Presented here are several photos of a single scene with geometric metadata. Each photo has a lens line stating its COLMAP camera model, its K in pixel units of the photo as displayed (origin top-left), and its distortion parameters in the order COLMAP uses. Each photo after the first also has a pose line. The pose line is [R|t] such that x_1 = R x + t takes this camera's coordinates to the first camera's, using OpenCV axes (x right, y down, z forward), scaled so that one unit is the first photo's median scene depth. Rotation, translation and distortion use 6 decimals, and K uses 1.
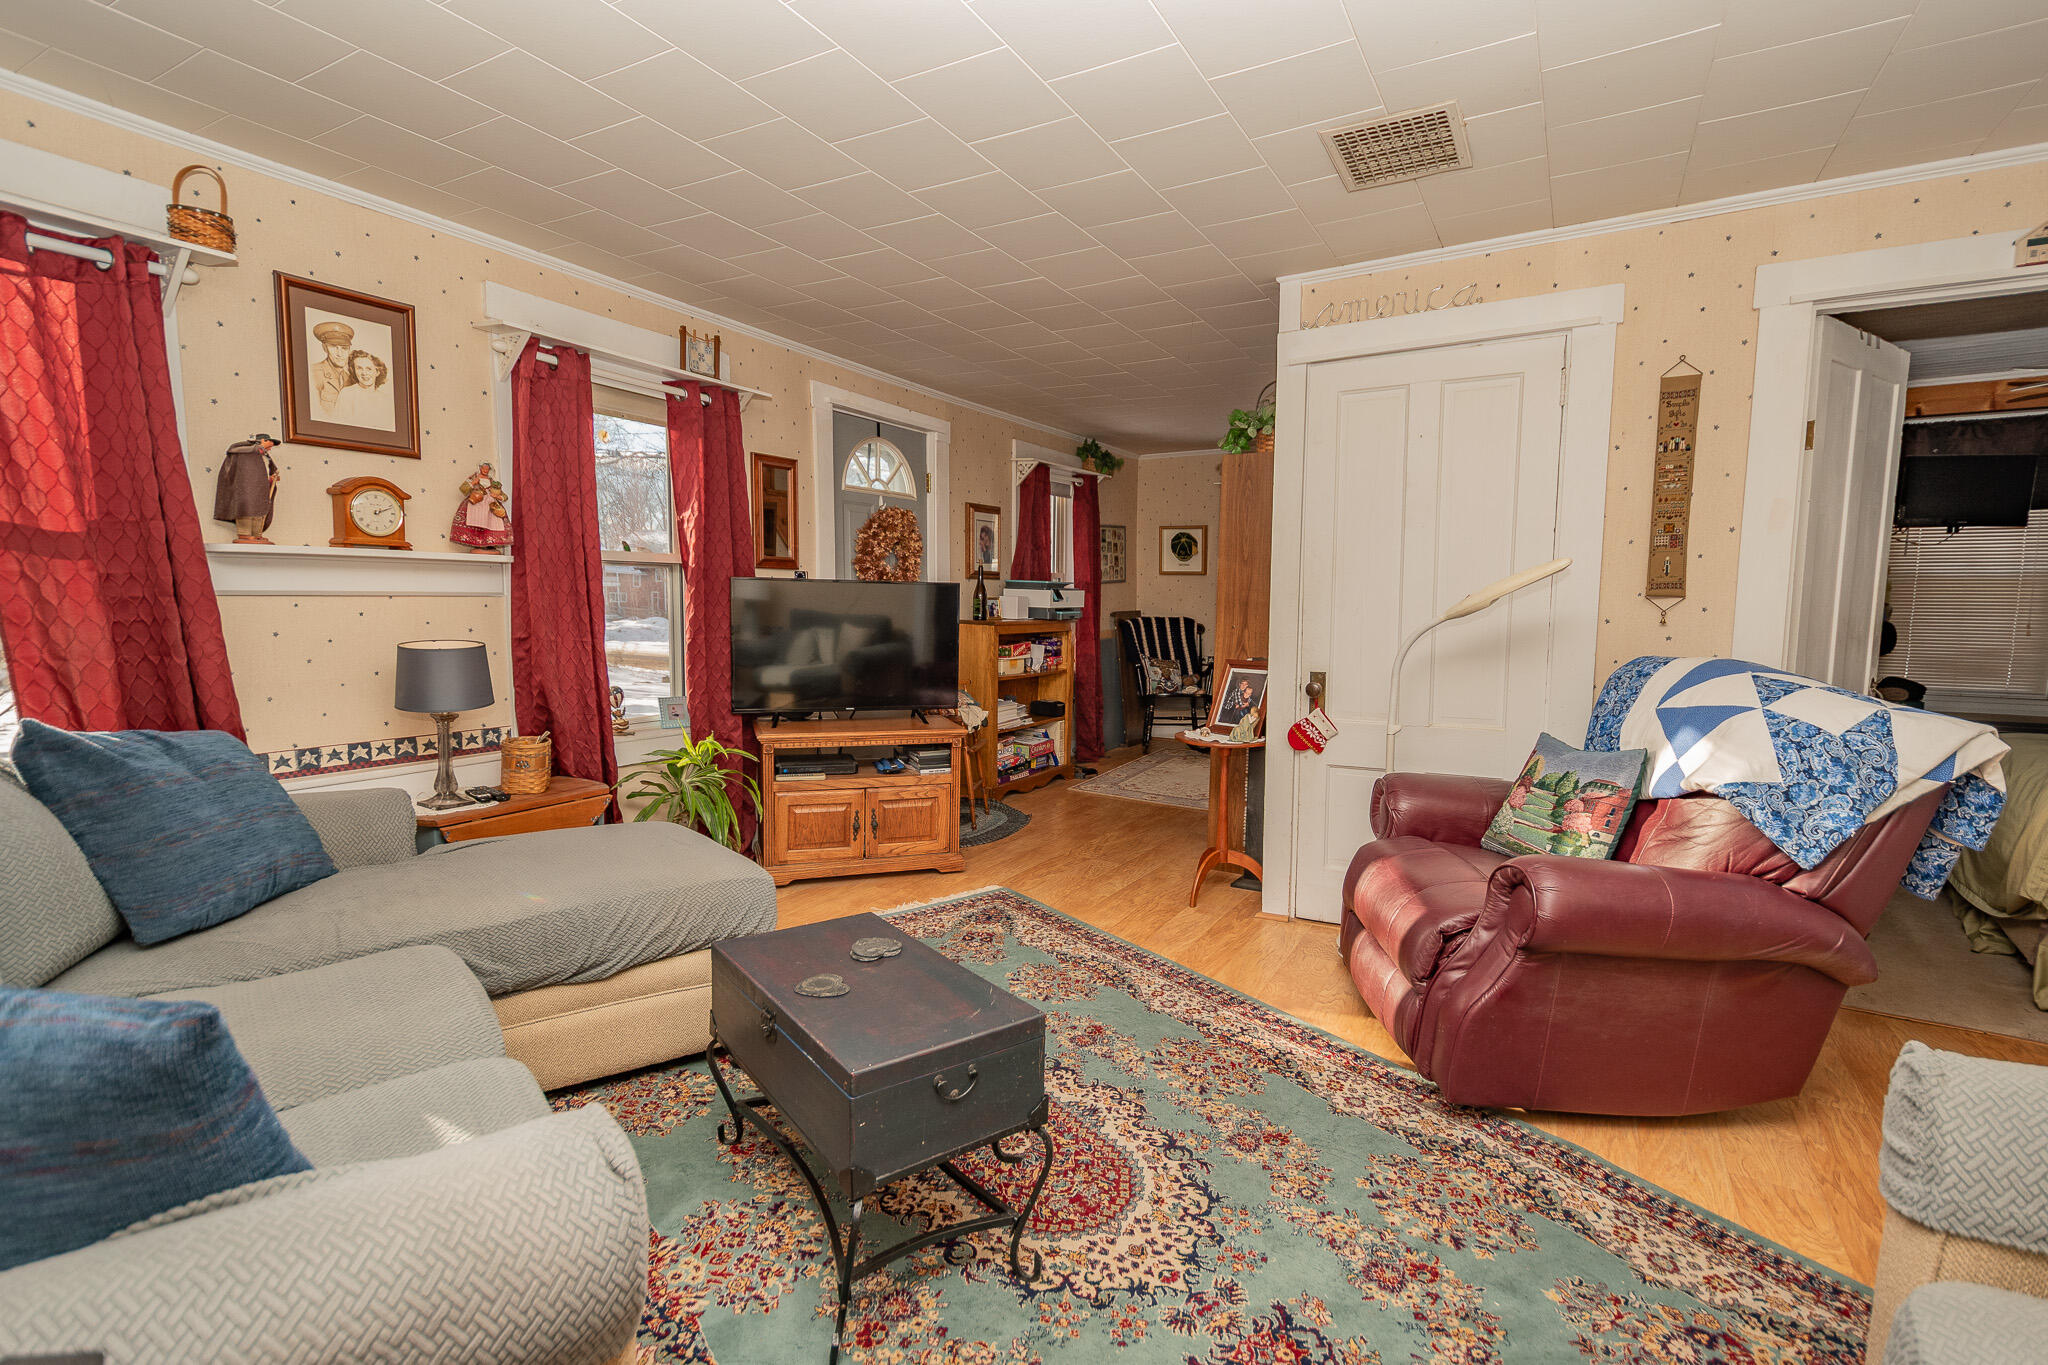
lens RADIAL K [[934.5, 0, 1040.8], [0, 934.5, 684.9], [0, 0, 1]] dist [0.025633, -0.011048]
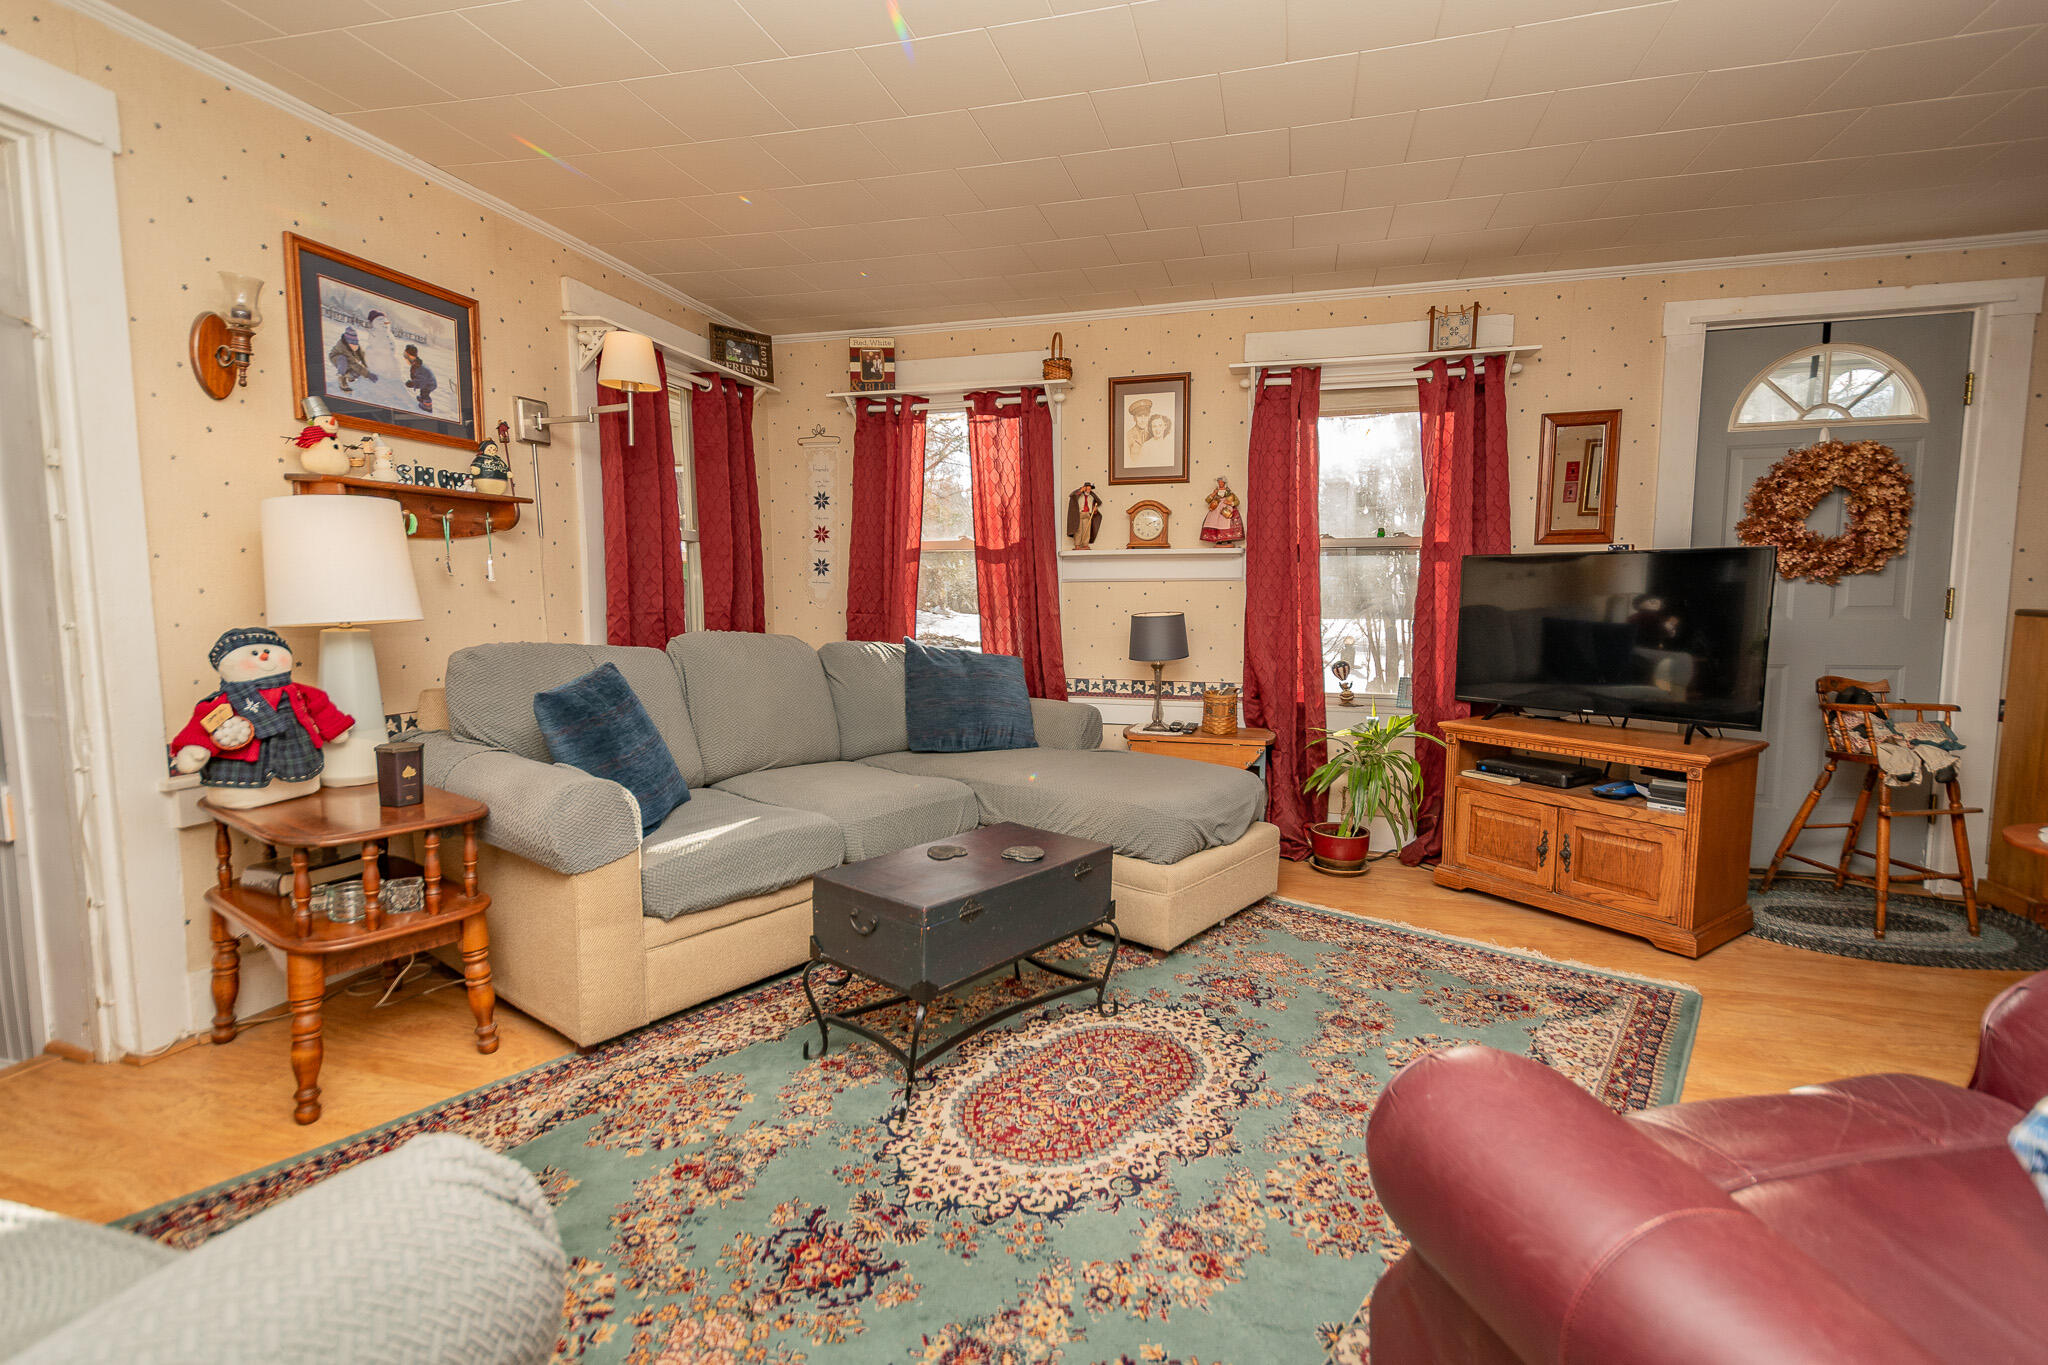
lens RADIAL K [[934.5, 0, 1040.8], [0, 934.5, 684.9], [0, 0, 1]] dist [0.025633, -0.011048]
pose [[0.240839, 0.077216, -0.967489, 0.583167], [-0.088044, 0.994458, 0.057452, -0.002421], [0.966563, 0.071345, 0.246303, 0.425707]]
